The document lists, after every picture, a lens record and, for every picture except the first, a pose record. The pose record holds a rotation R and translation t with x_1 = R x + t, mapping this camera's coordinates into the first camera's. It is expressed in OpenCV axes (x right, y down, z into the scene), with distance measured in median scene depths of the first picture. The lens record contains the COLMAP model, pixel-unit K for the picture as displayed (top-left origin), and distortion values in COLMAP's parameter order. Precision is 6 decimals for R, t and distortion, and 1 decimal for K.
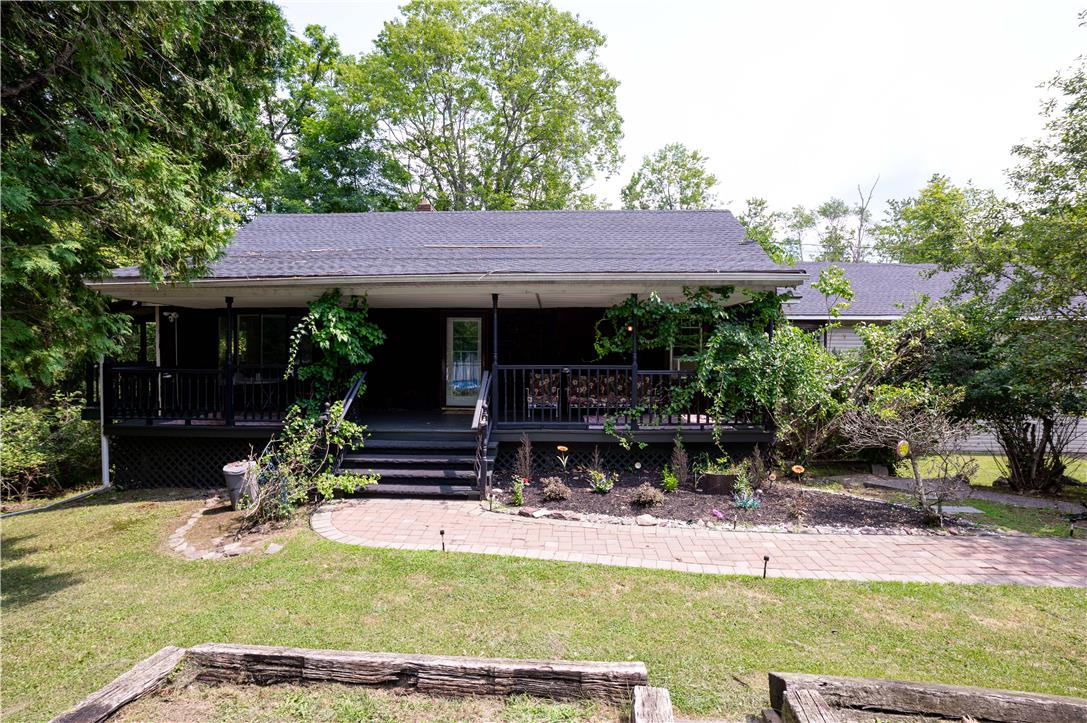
lens RADIAL K [[504.9, 0, 543.5], [0, 504.9, 361.5], [0, 0, 1]] dist [-0.000335, -0.000018]
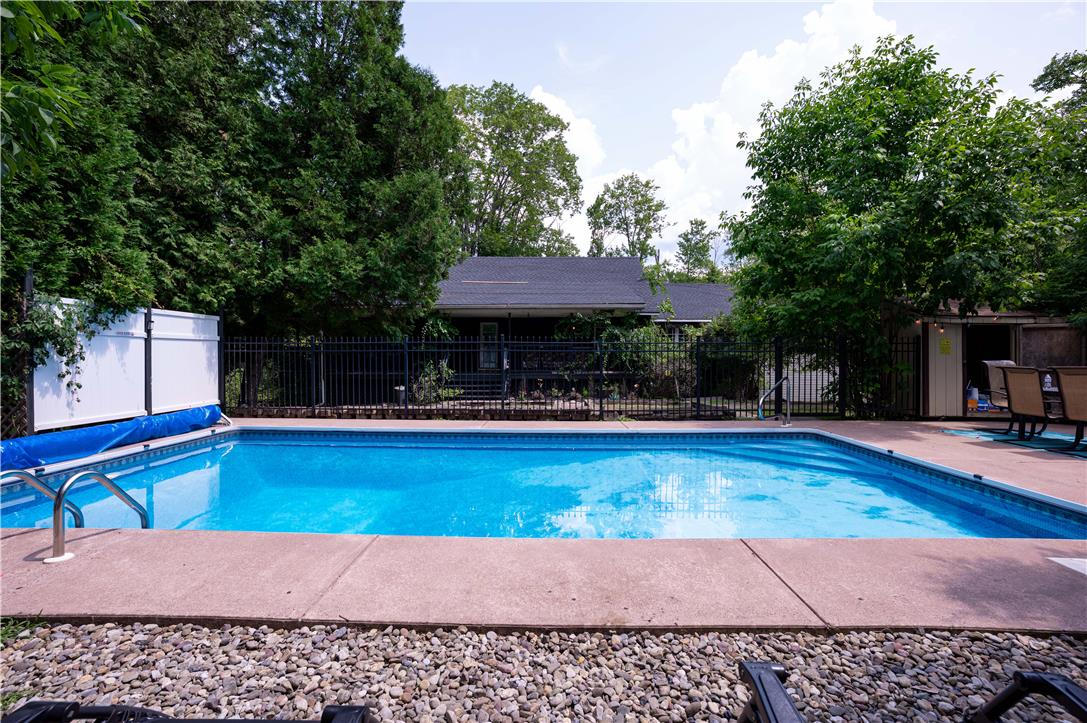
lens RADIAL K [[502.8, 0, 543.5], [0, 502.8, 361.5], [0, 0, 1]] dist [0.000003, -0.000005]
pose [[0.998775, -0.003534, 0.049356, -0.043537], [0.003302, 0.999983, 0.004795, 0.054422], [-0.049372, -0.004627, 0.998770, -0.933863]]
